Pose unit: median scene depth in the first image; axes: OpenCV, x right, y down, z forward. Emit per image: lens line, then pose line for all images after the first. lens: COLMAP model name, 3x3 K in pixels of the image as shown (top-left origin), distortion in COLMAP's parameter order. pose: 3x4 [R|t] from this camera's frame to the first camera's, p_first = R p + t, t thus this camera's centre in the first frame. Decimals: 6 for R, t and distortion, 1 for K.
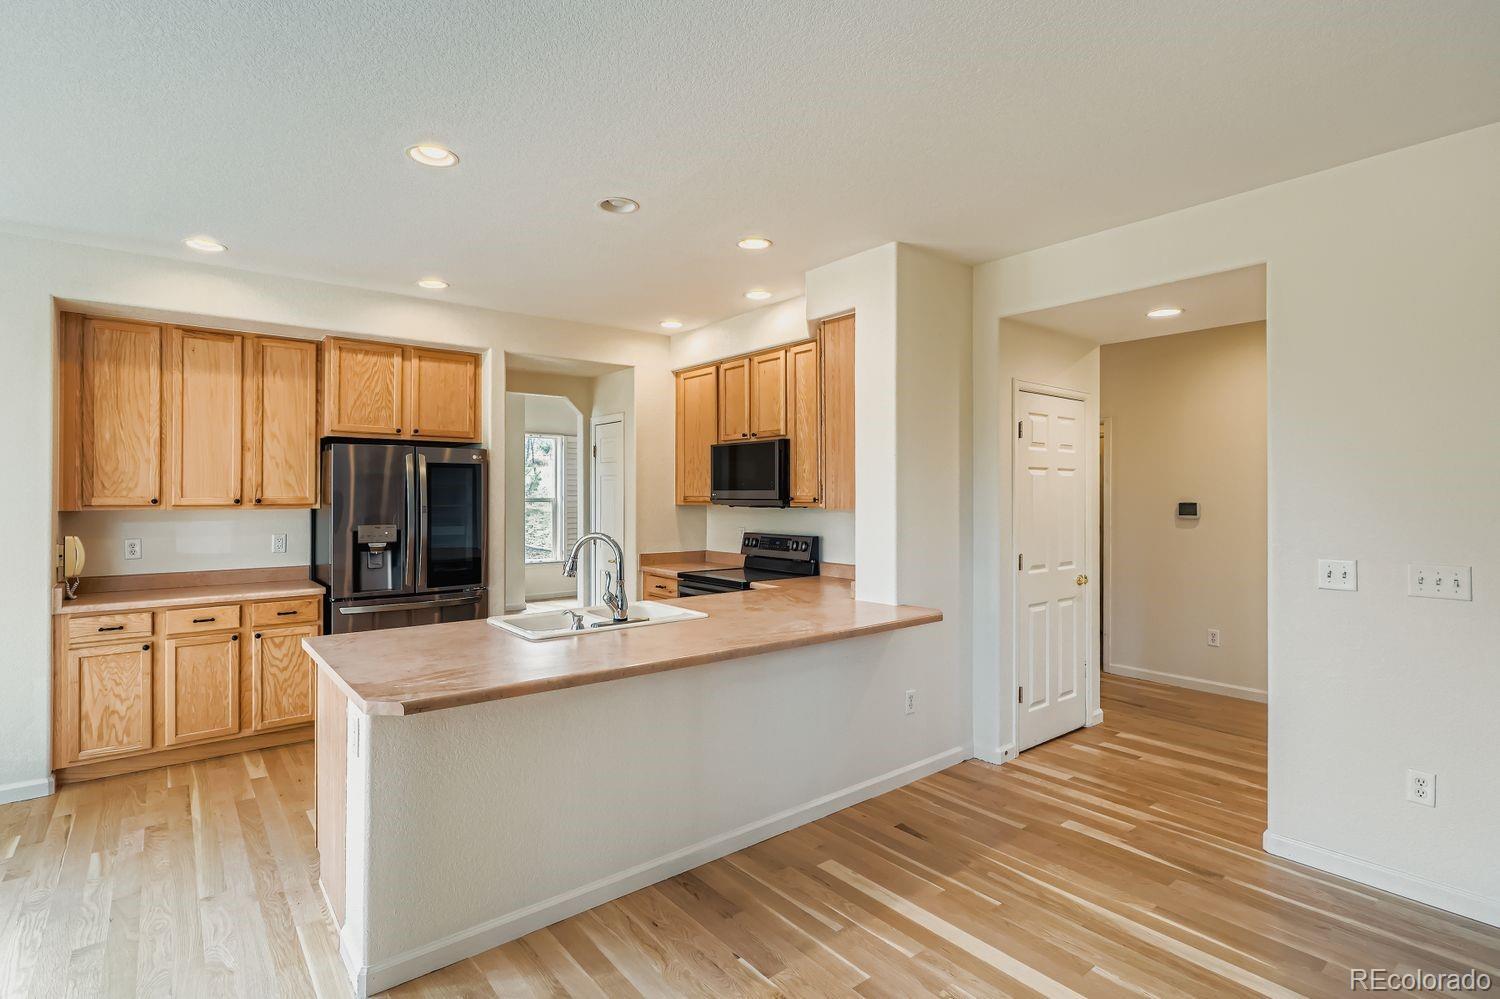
lens RADIAL K [[724.8, 0, 750.9], [0, 724.8, 489.5], [0, 0, 1]] dist [-0.006332, 0.001174]
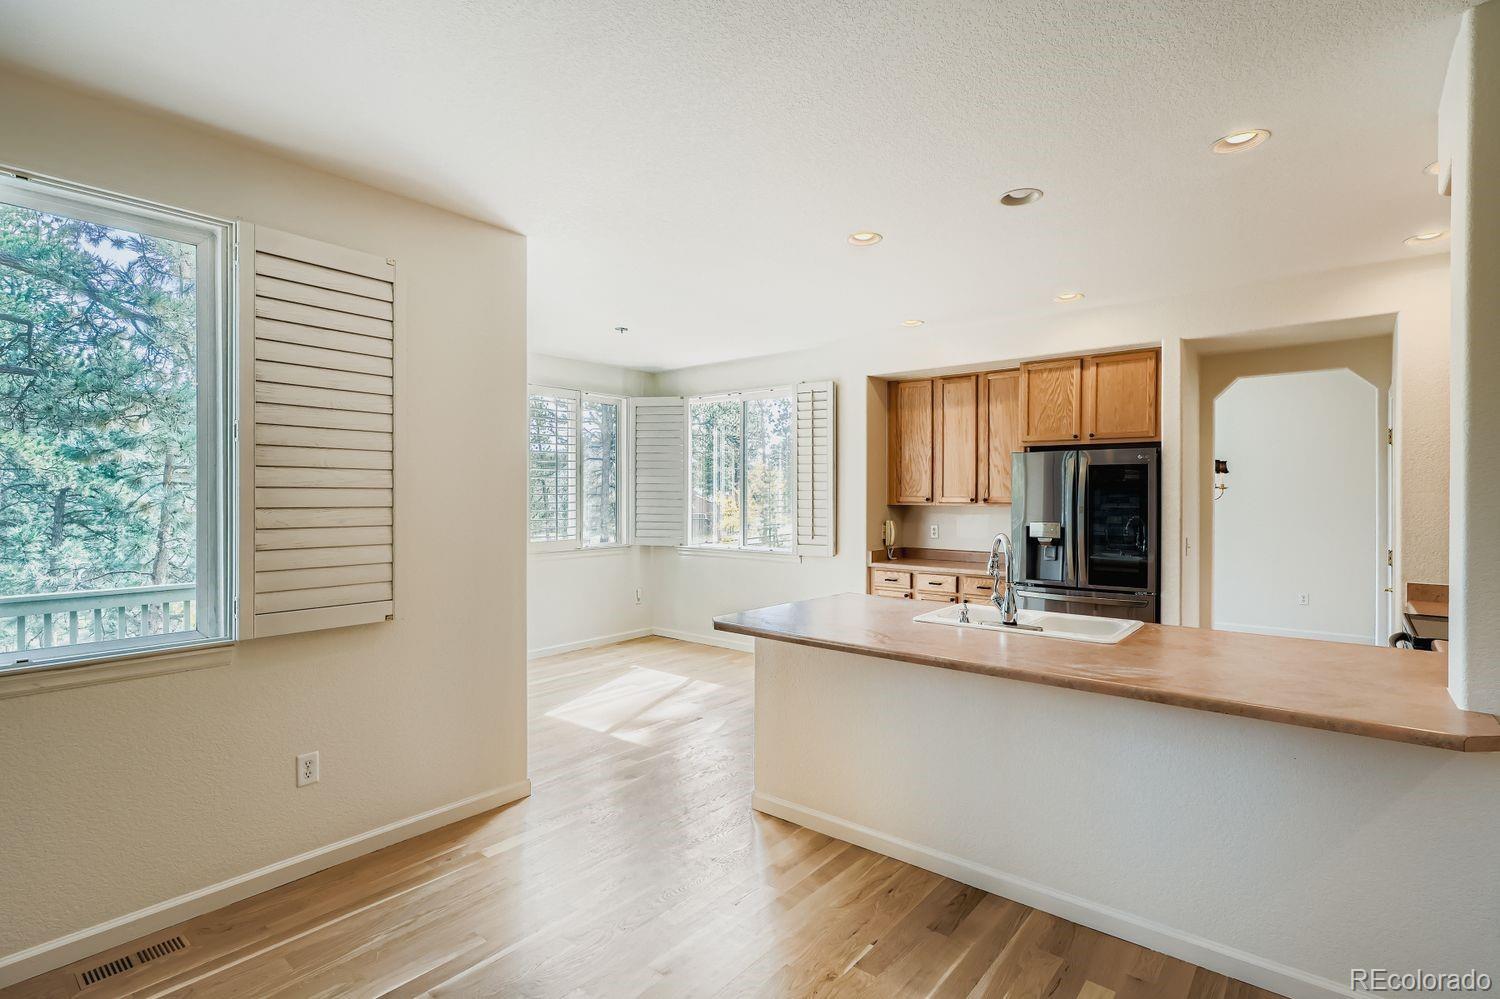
lens RADIAL K [[724.8, 0, 765.1], [0, 724.8, 495.9], [0, 0, 1]] dist [-0.006332, 0.001174]
pose [[0.211438, 0.001910, -0.977389, 0.506500], [0.002743, 0.999993, 0.002548, 0.004103], [0.977387, -0.003220, 0.211432, 0.338171]]
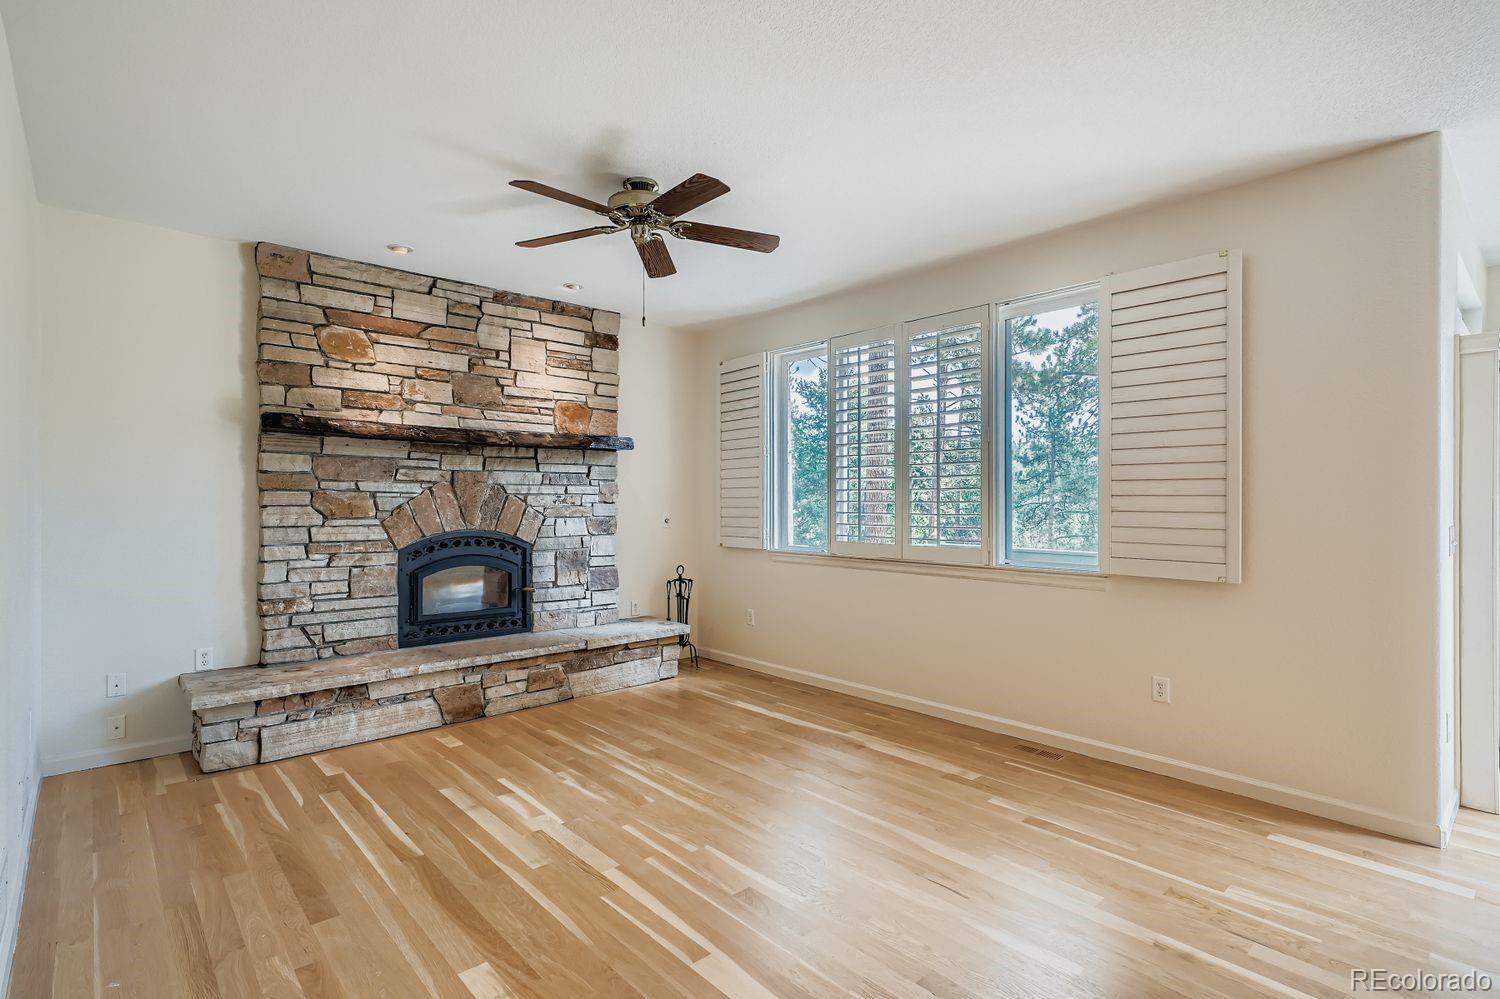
lens RADIAL K [[724.8, 0, 756.5], [0, 724.8, 503.6], [0, 0, 1]] dist [-0.006332, 0.001174]
pose [[-0.998709, 0.002652, -0.050735, 0.287107], [0.002666, 0.999996, -0.000201, 0.038816], [0.050734, -0.000336, -0.998712, 0.847281]]
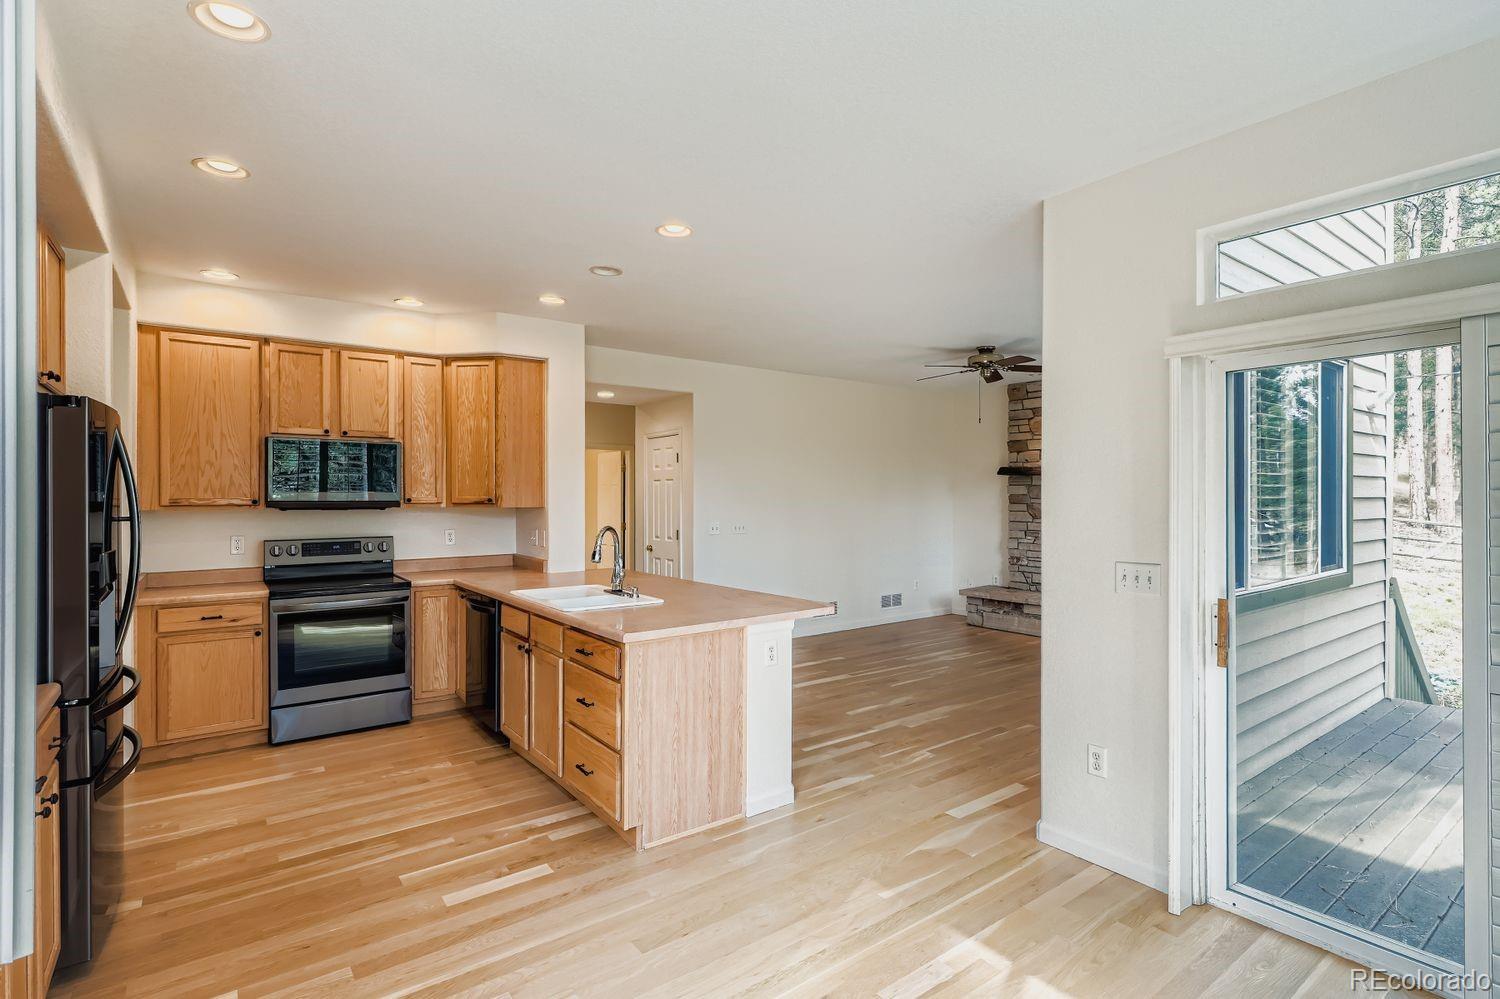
lens RADIAL K [[724.8, 0, 736.2], [0, 724.8, 494.7], [0, 0, 1]] dist [-0.006332, 0.001174]
pose [[0.064108, 0.000935, 0.997943, -1.065392], [-0.006601, 0.999978, -0.000512, 0.003061], [-0.997921, -0.006554, 0.064113, 0.502765]]
